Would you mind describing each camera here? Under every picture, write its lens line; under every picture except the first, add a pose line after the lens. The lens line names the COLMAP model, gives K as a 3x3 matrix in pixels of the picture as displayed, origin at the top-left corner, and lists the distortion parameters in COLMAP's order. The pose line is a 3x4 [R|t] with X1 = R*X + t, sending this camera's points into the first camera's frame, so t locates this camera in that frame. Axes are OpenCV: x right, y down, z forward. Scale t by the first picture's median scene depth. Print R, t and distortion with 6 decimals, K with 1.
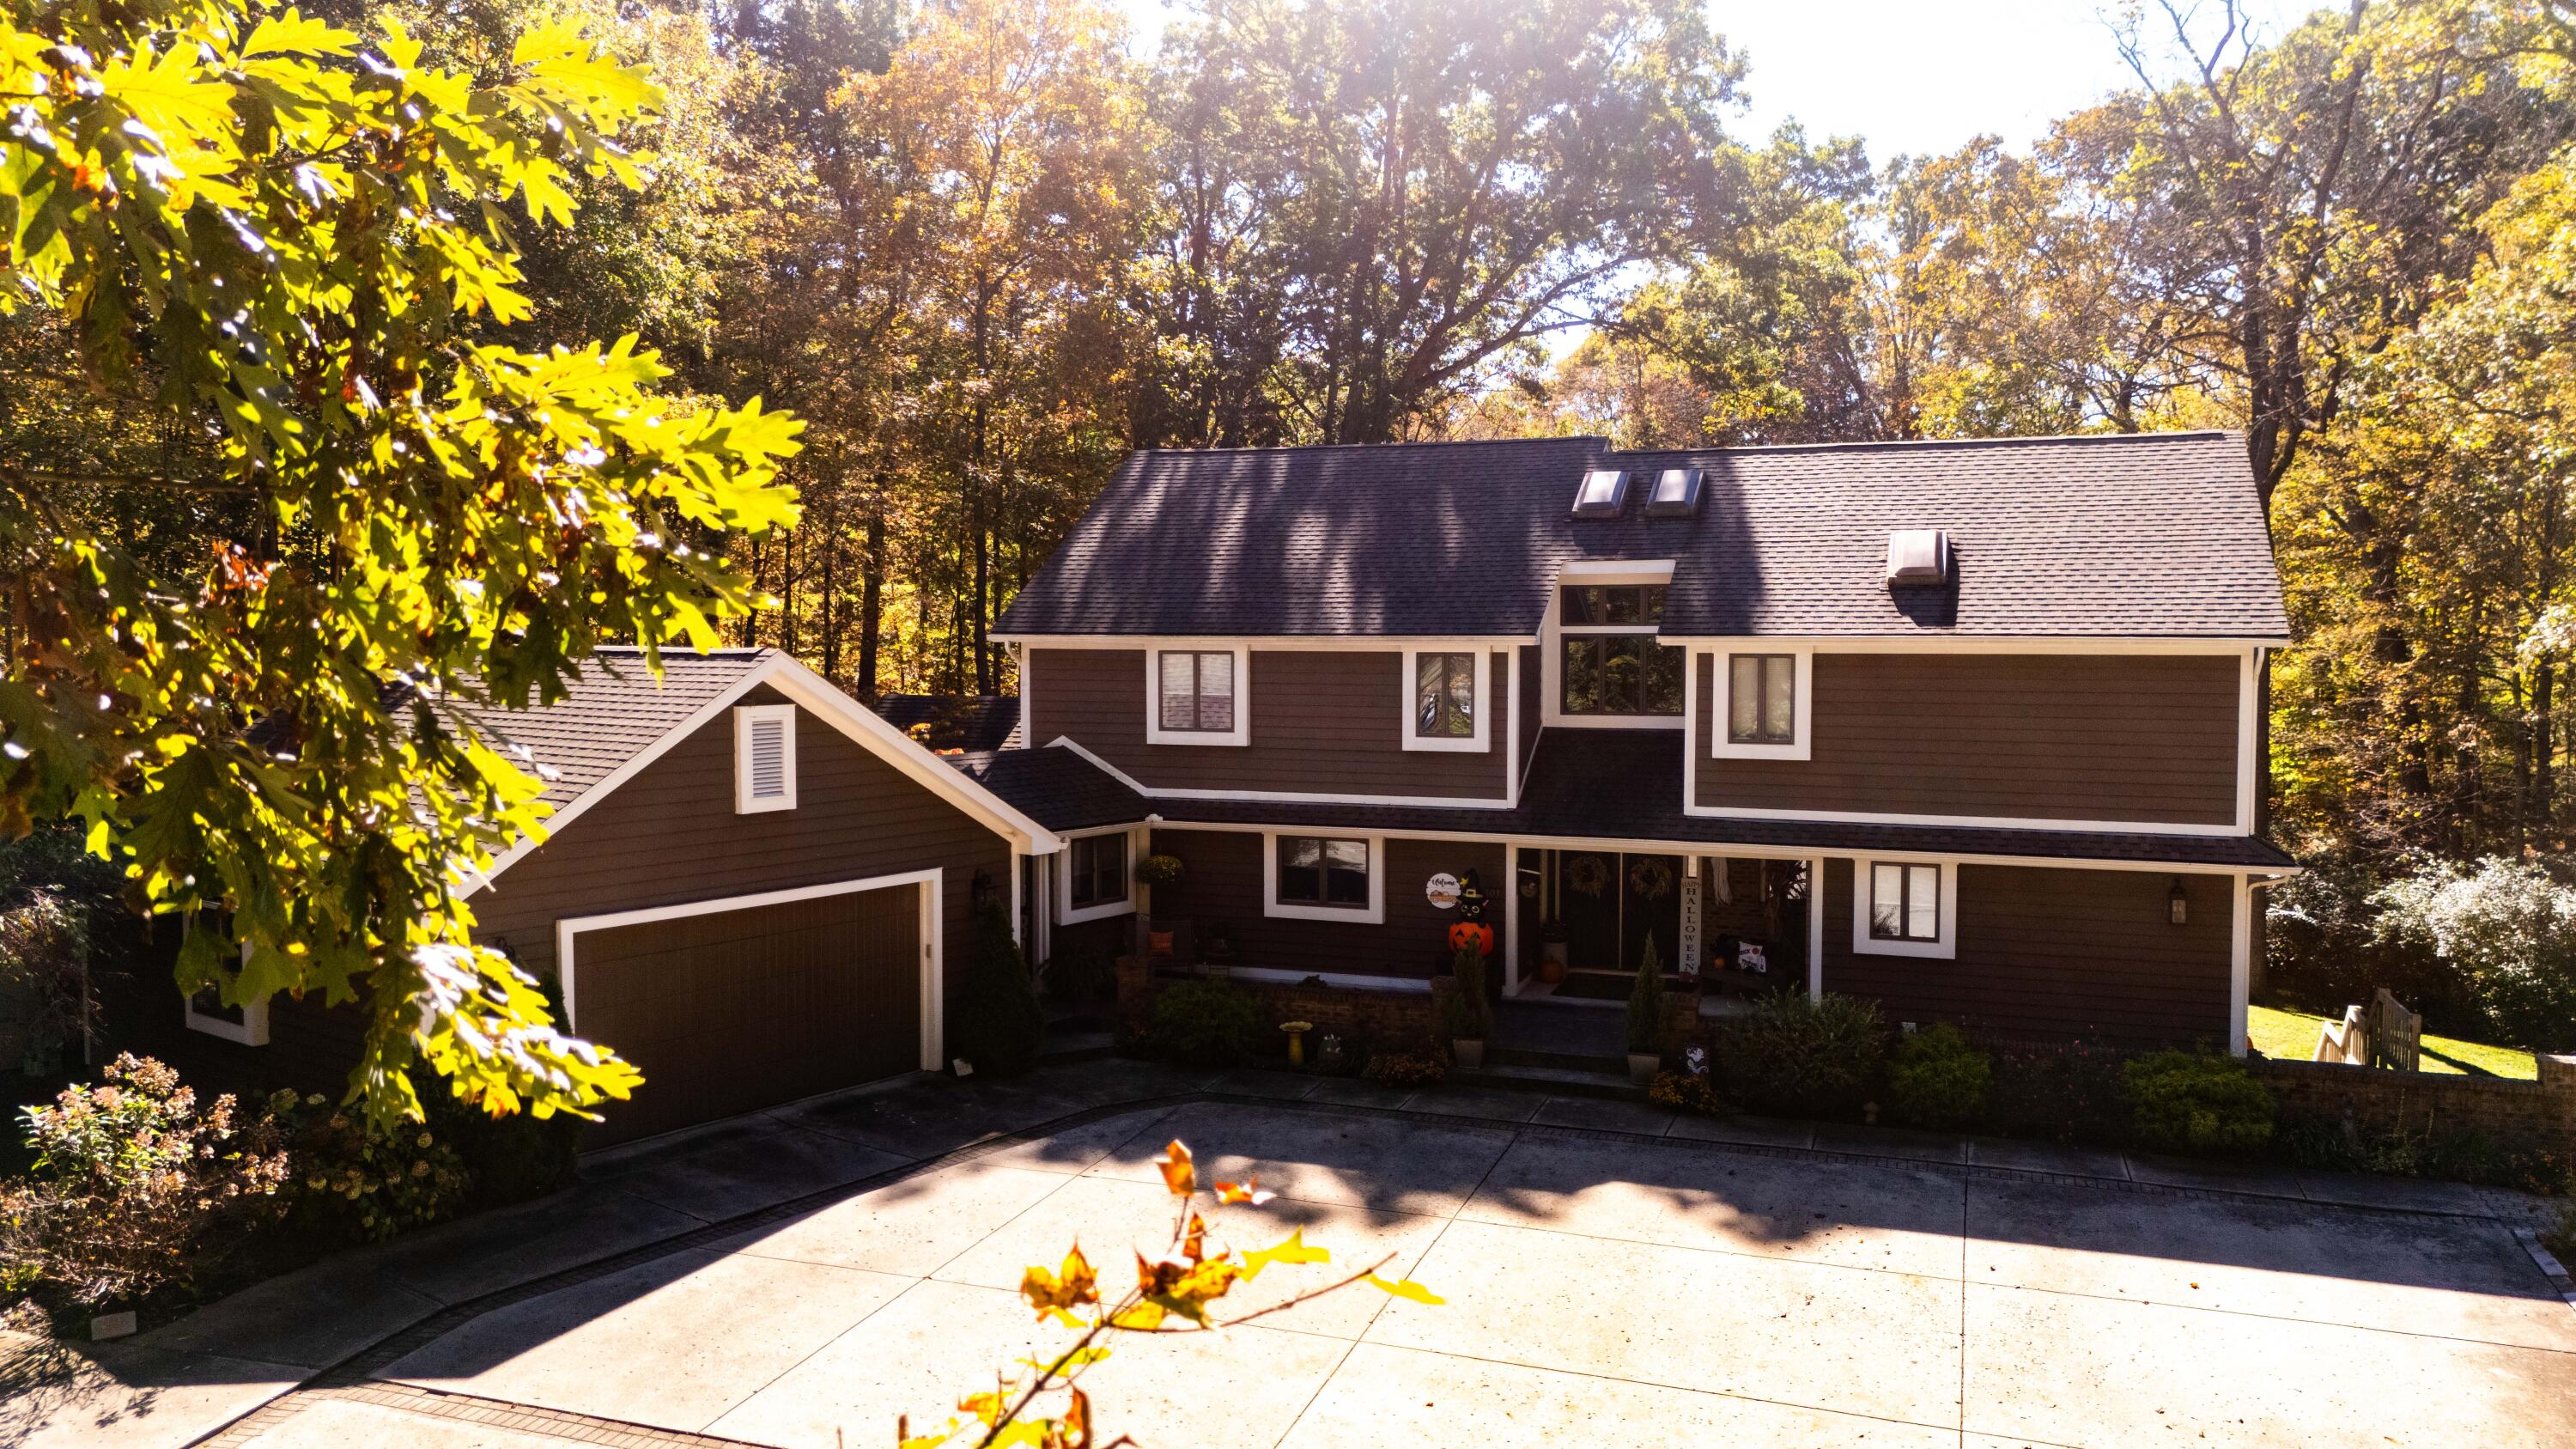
lens RADIAL K [[1828.8, 0, 1288.0], [0, 1828.8, 724.5], [0, 0, 1]] dist [0.050158, -0.072347]
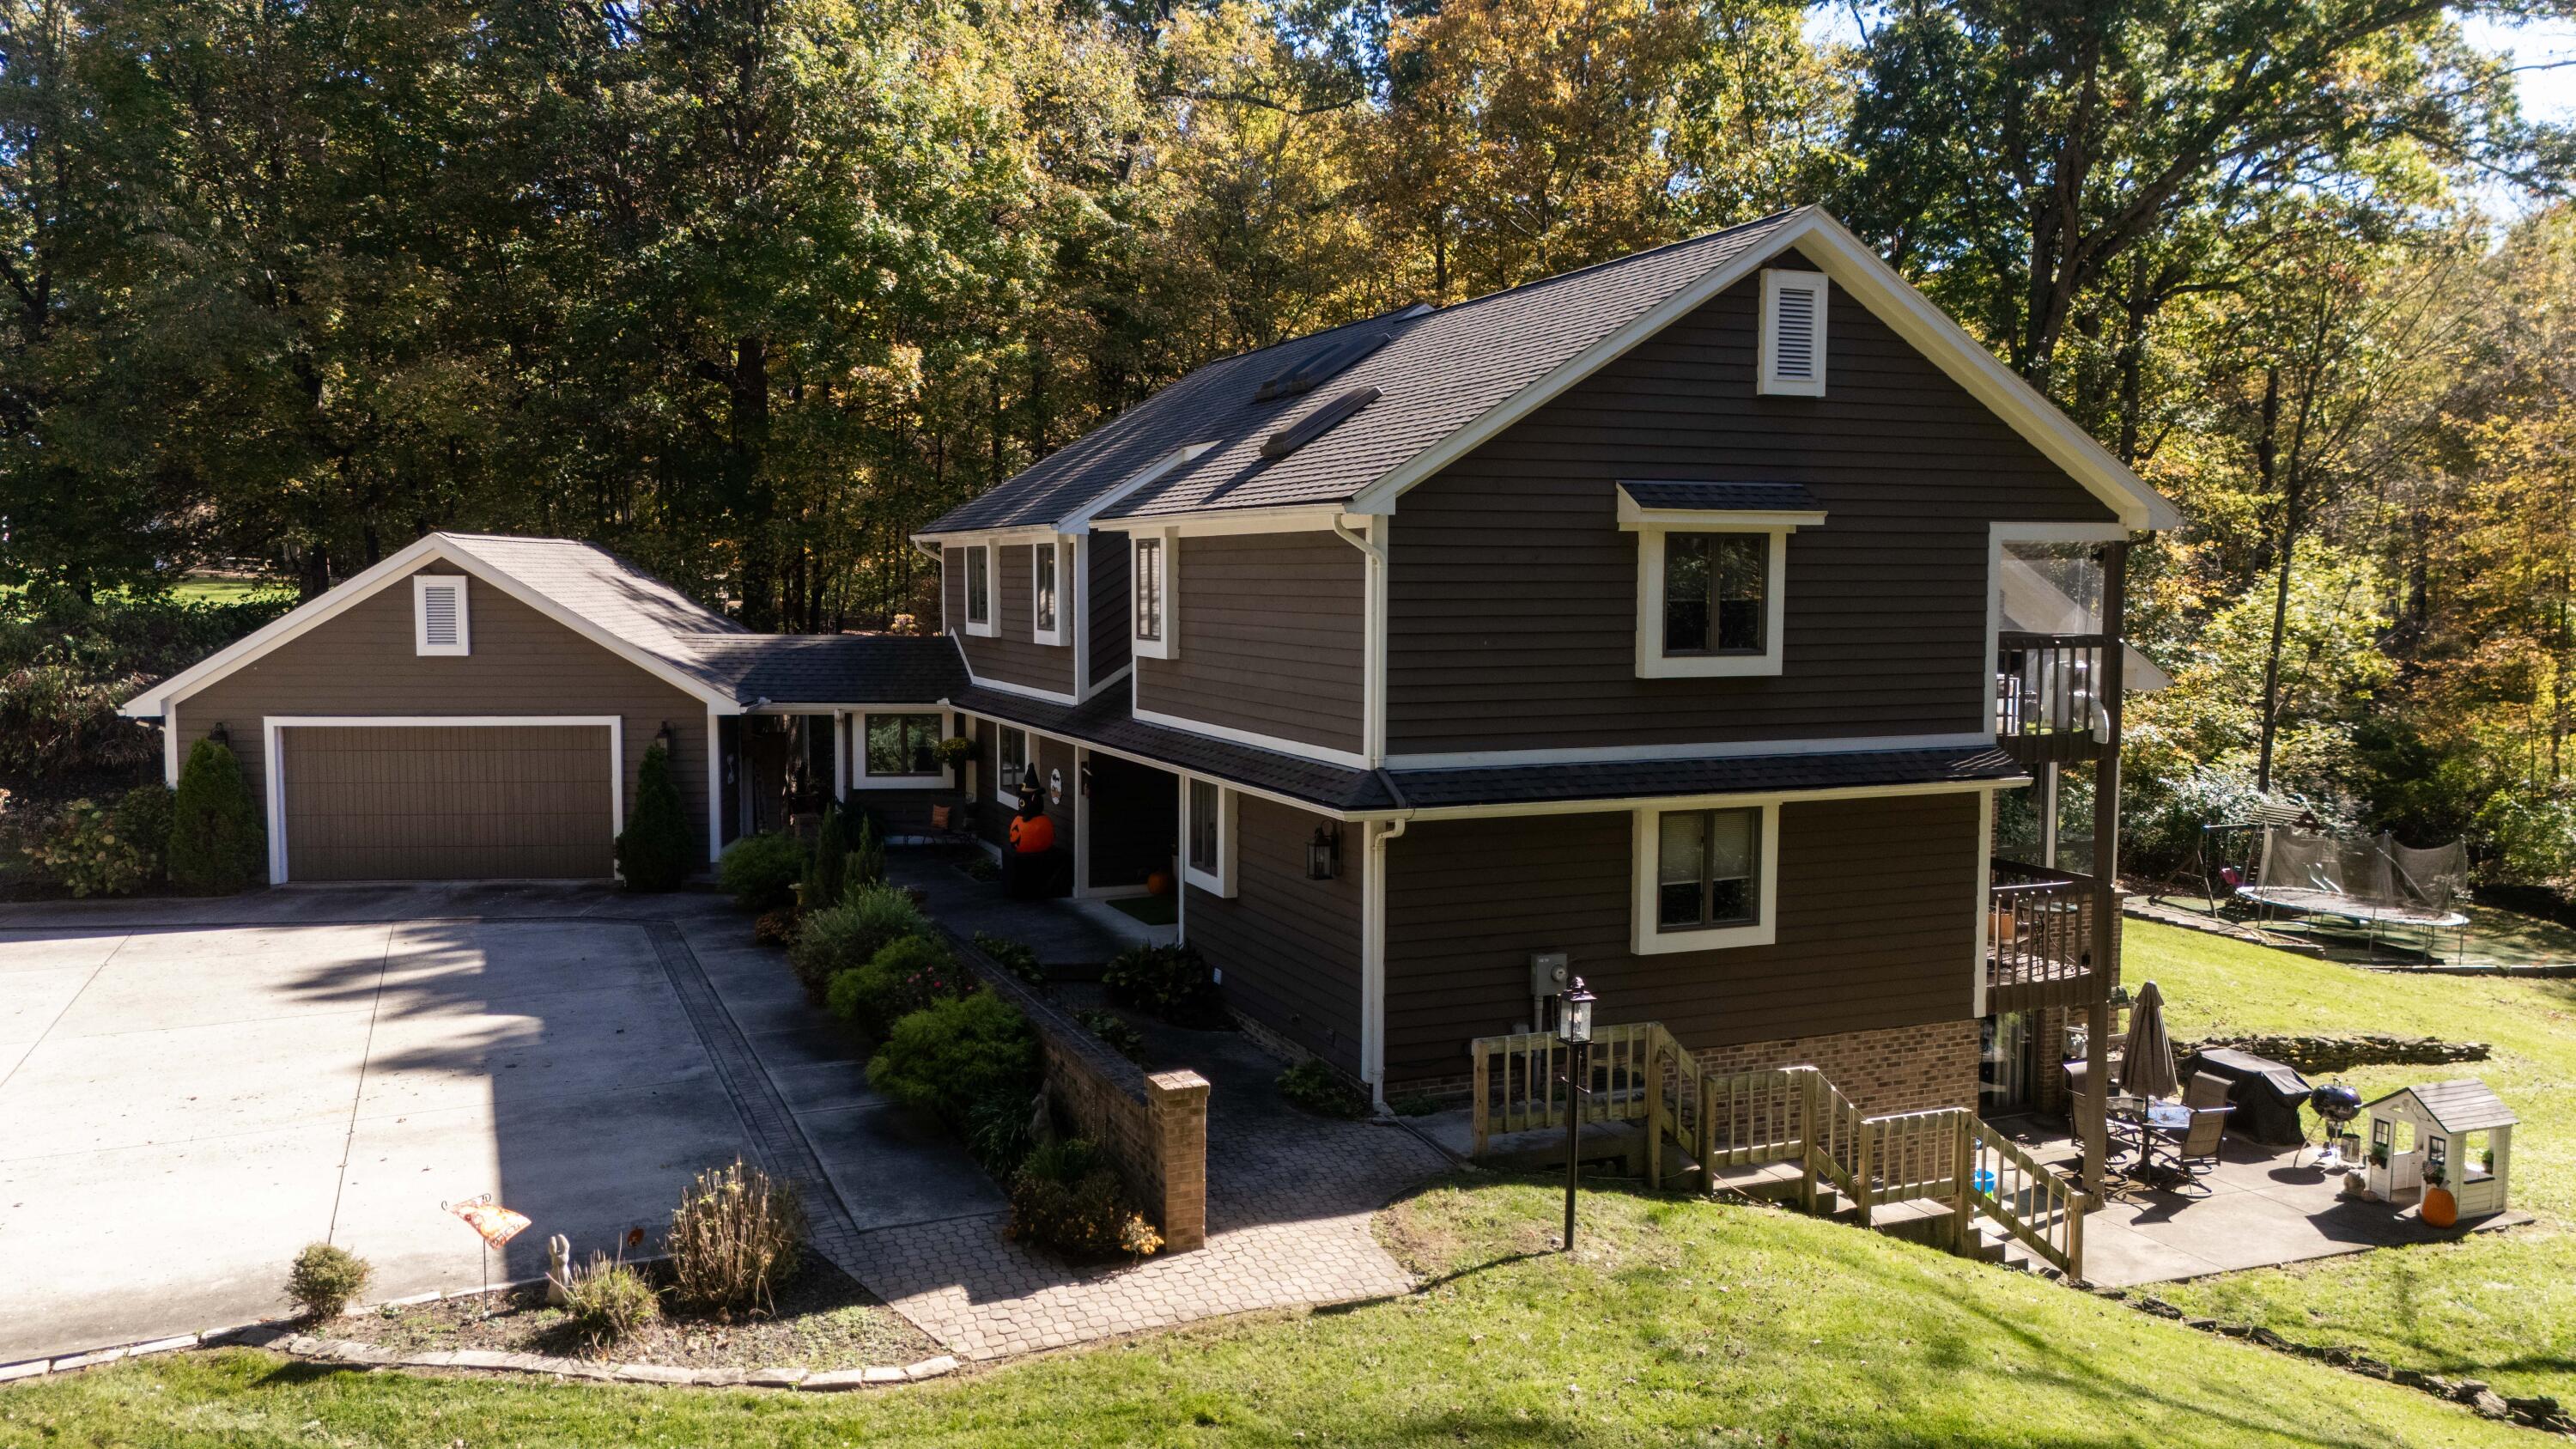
lens RADIAL K [[1828.8, 0, 1288.0], [0, 1828.8, 724.5], [0, 0, 1]] dist [0.050158, -0.072347]
pose [[0.716869, 0.064587, -0.694210, 1.155555], [-0.045884, 0.997912, 0.045462, 0.009269], [0.695696, -0.000737, 0.718336, 0.501230]]
